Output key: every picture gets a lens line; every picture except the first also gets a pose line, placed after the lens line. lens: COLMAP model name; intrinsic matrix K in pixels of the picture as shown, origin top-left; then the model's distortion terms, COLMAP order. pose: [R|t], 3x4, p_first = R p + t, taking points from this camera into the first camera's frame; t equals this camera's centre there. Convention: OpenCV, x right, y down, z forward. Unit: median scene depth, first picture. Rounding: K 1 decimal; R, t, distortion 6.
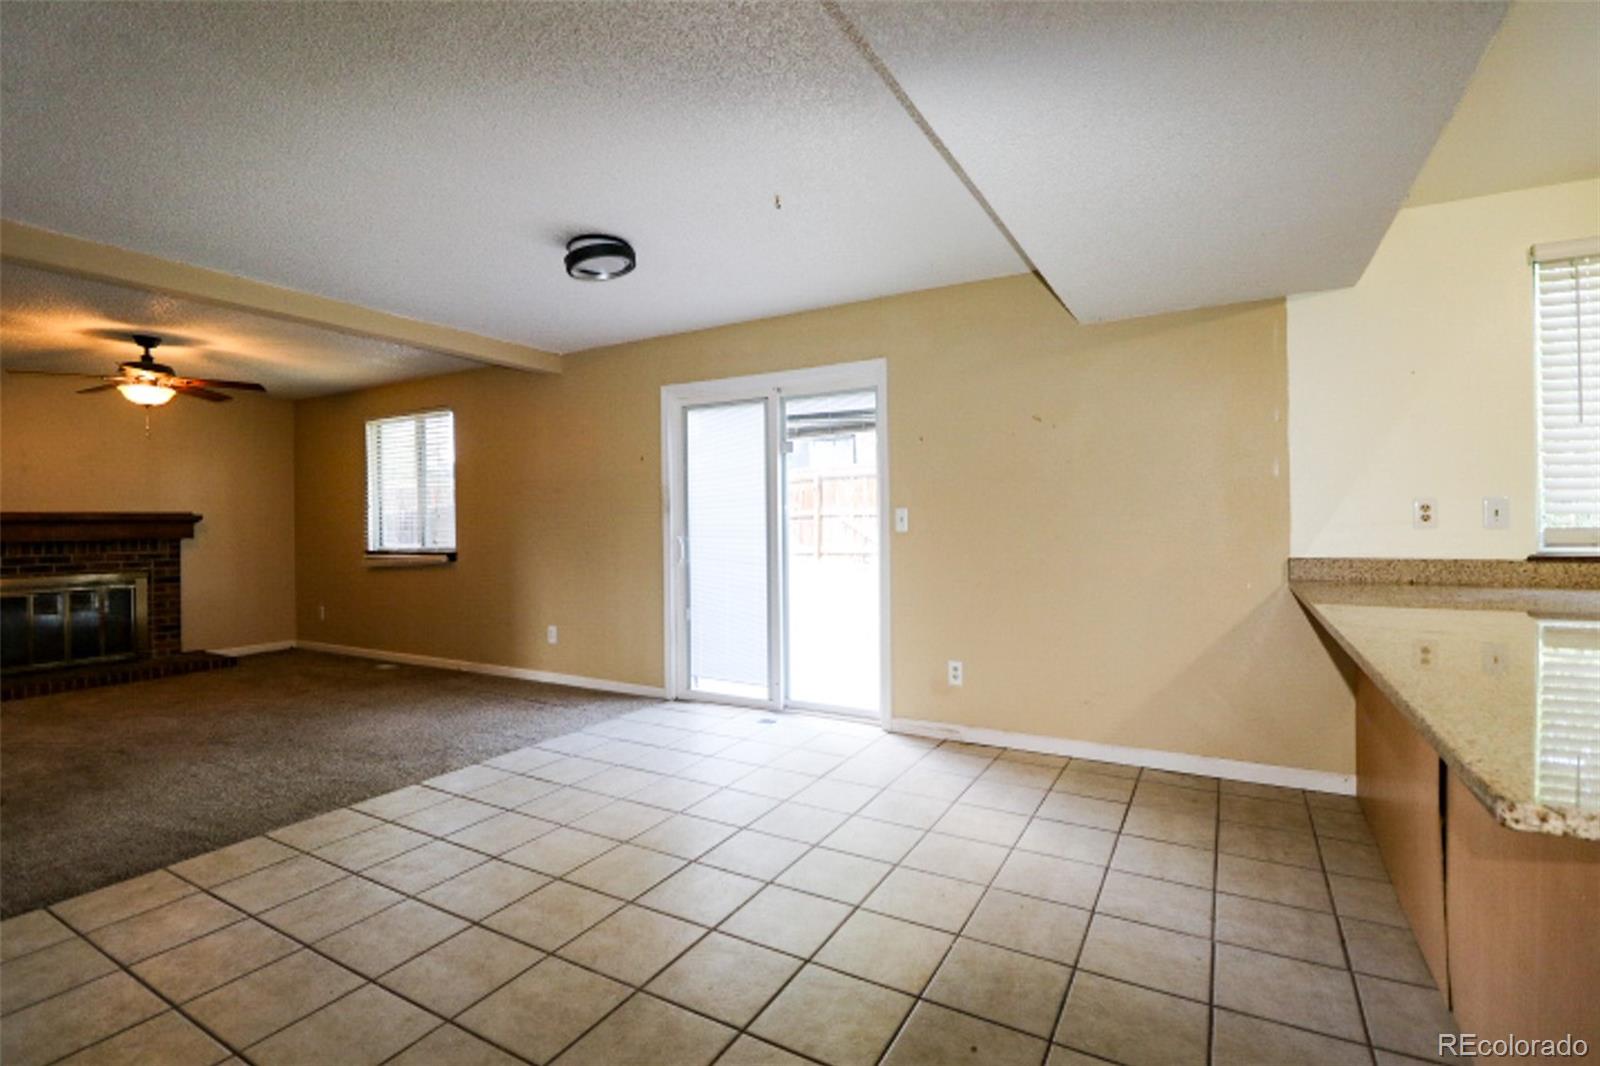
lens RADIAL K [[740.8, 0, 801.7], [0, 740.8, 523.0], [0, 0, 1]] dist [0.001762, -0.014985]
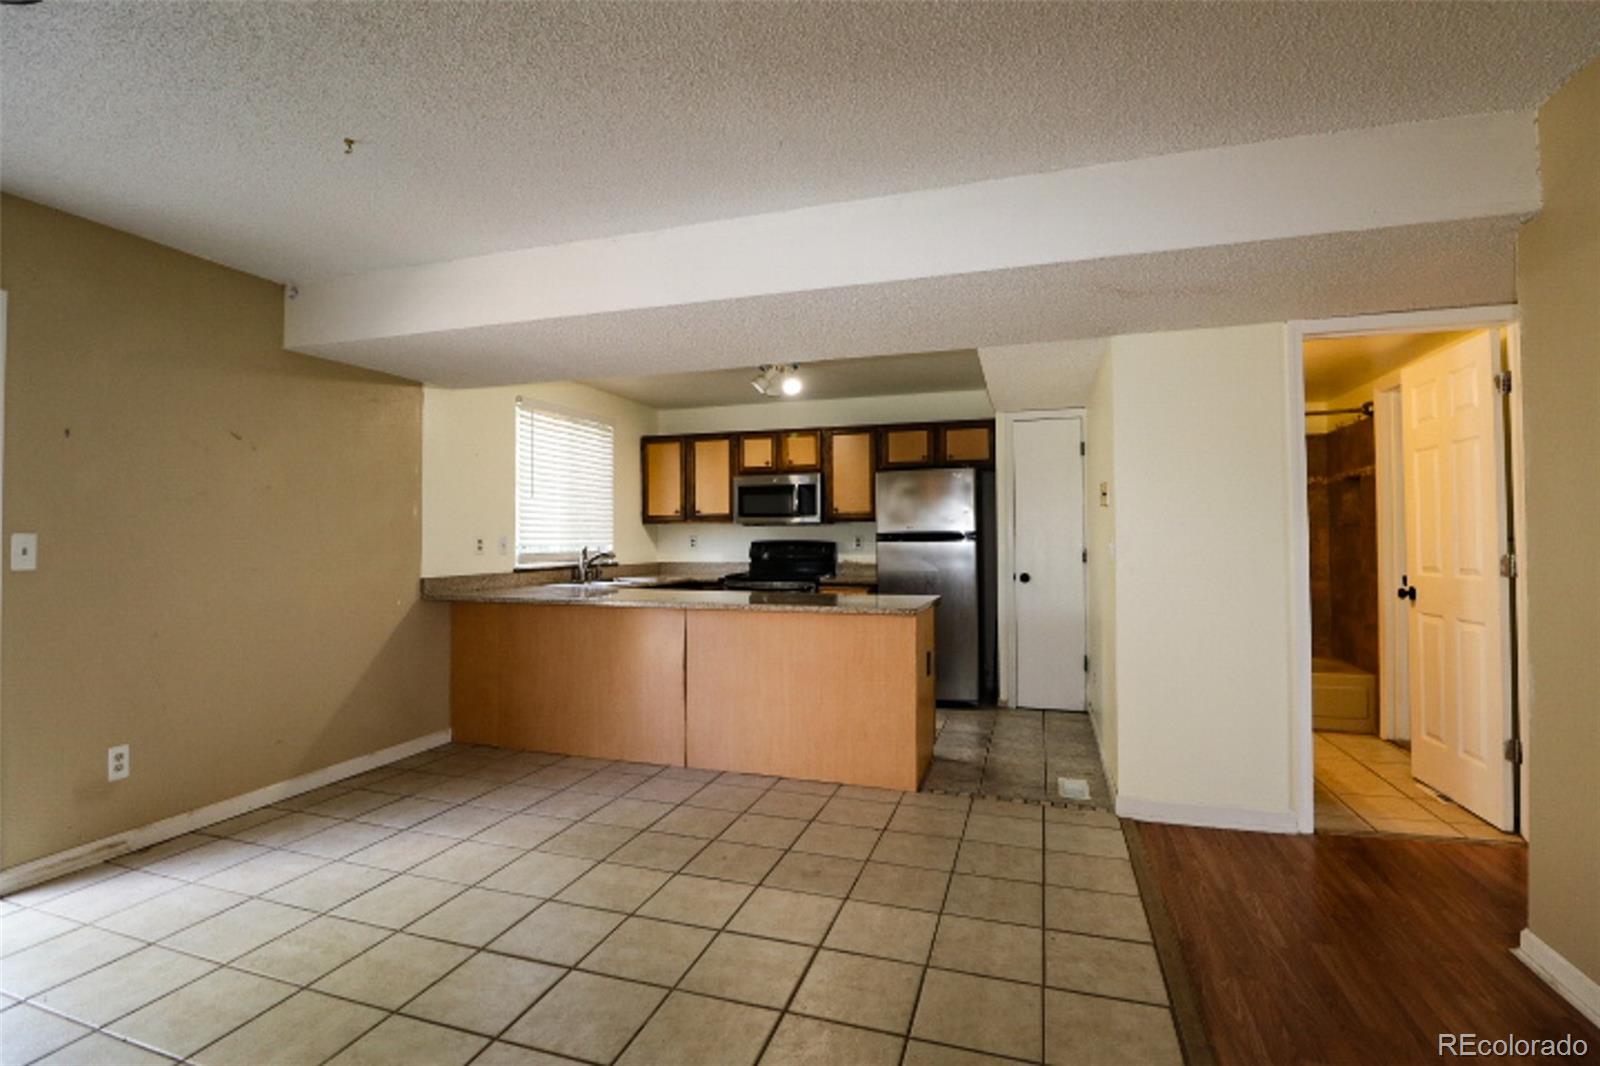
lens RADIAL K [[742.5, 0, 792.4], [0, 742.5, 520.3], [0, 0, 1]] dist [0.000815, -0.013013]
pose [[-0.200883, 0.037343, 0.978903, -0.625825], [0.009920, 0.999299, -0.036085, -0.001892], [-0.979565, 0.002462, -0.201113, 0.489165]]
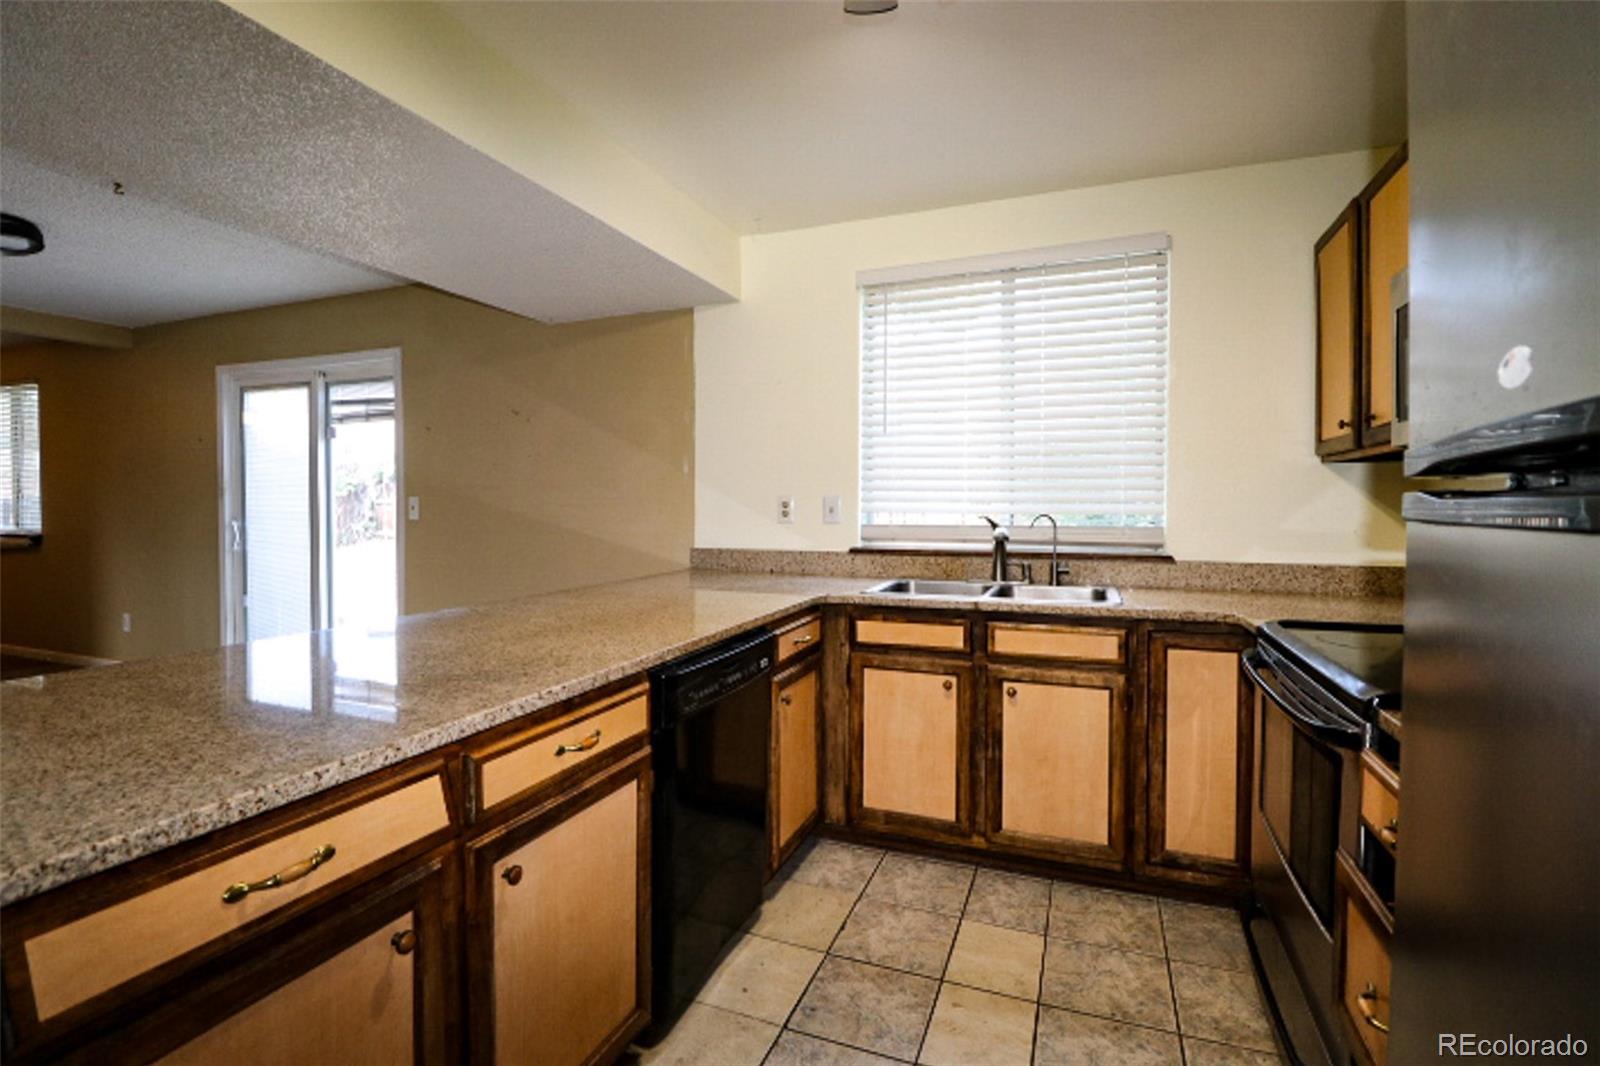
lens RADIAL K [[753.4, 0, 793.0], [0, 753.4, 524.0], [0, 0, 1]] dist [0.000505, -0.012552]
pose [[0.989933, 0.010068, 0.141178, 0.515203], [-0.013408, 0.999652, 0.022728, -0.013099], [-0.140900, -0.024393, 0.989723, -0.099841]]
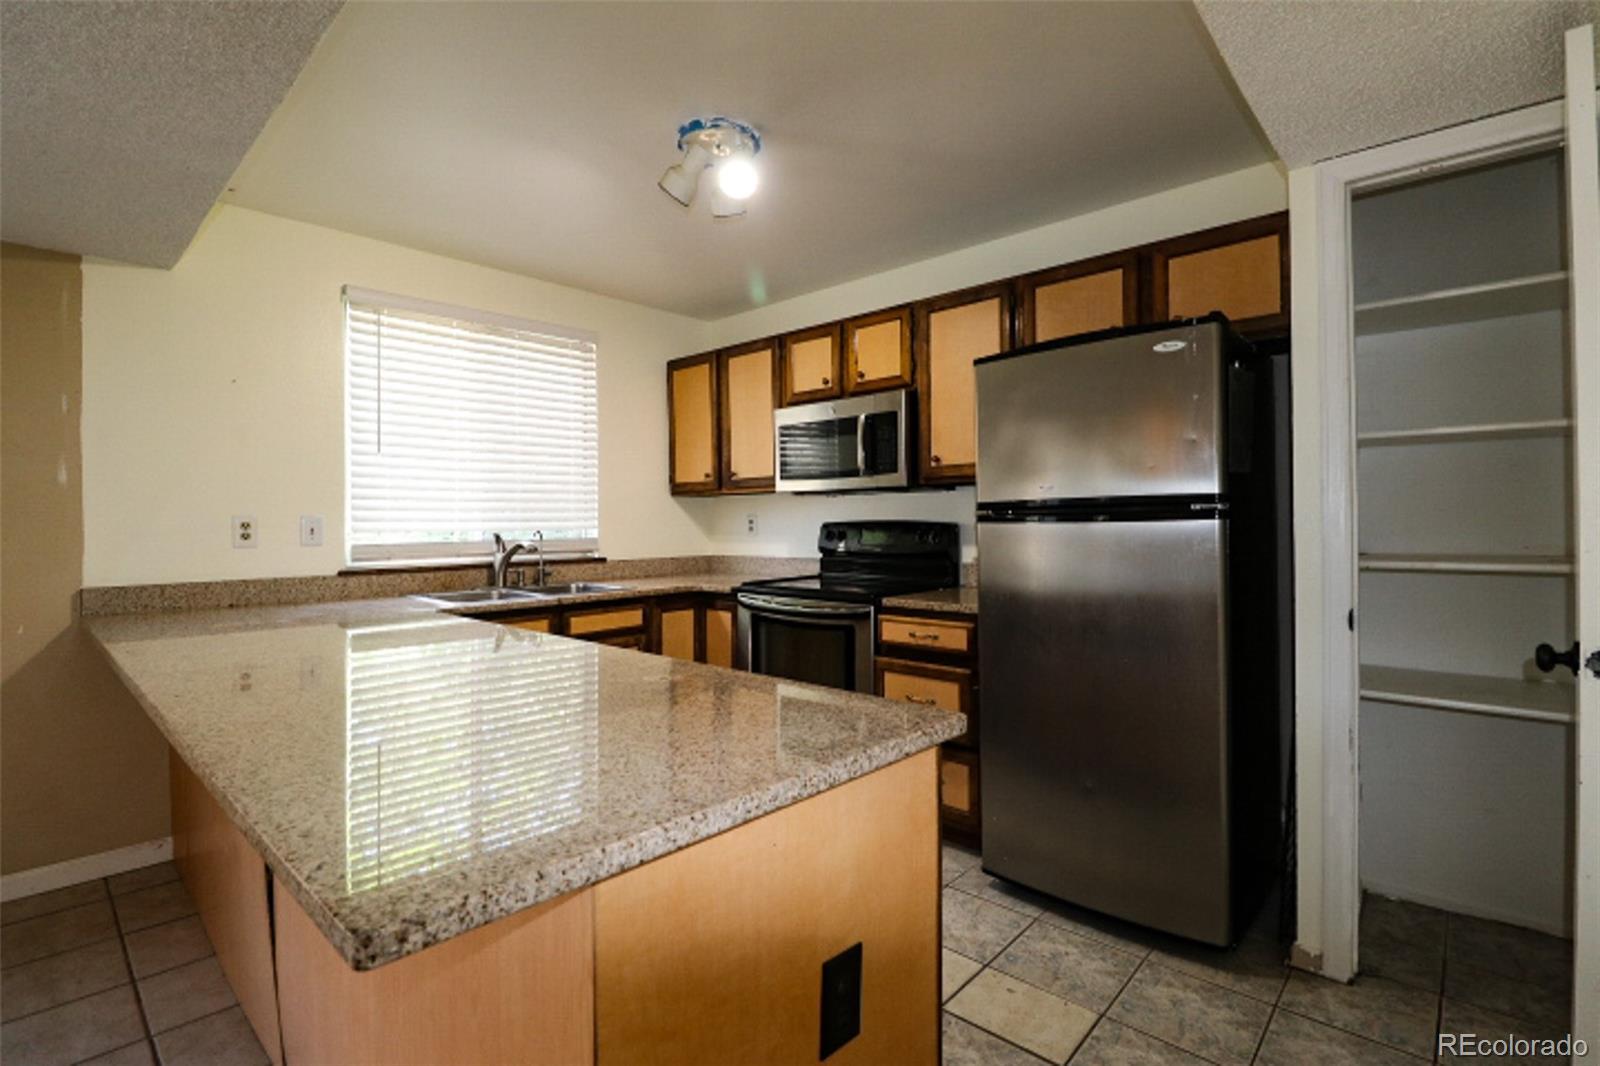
lens RADIAL K [[742.5, 0, 792.4], [0, 742.5, 520.3], [0, 0, 1]] dist [0.000815, -0.013013]
pose [[0.228859, 0.013844, 0.973361, 0.059010], [0.010103, 0.999811, -0.016595, -0.003433], [-0.973407, 0.013632, 0.228676, 0.070196]]
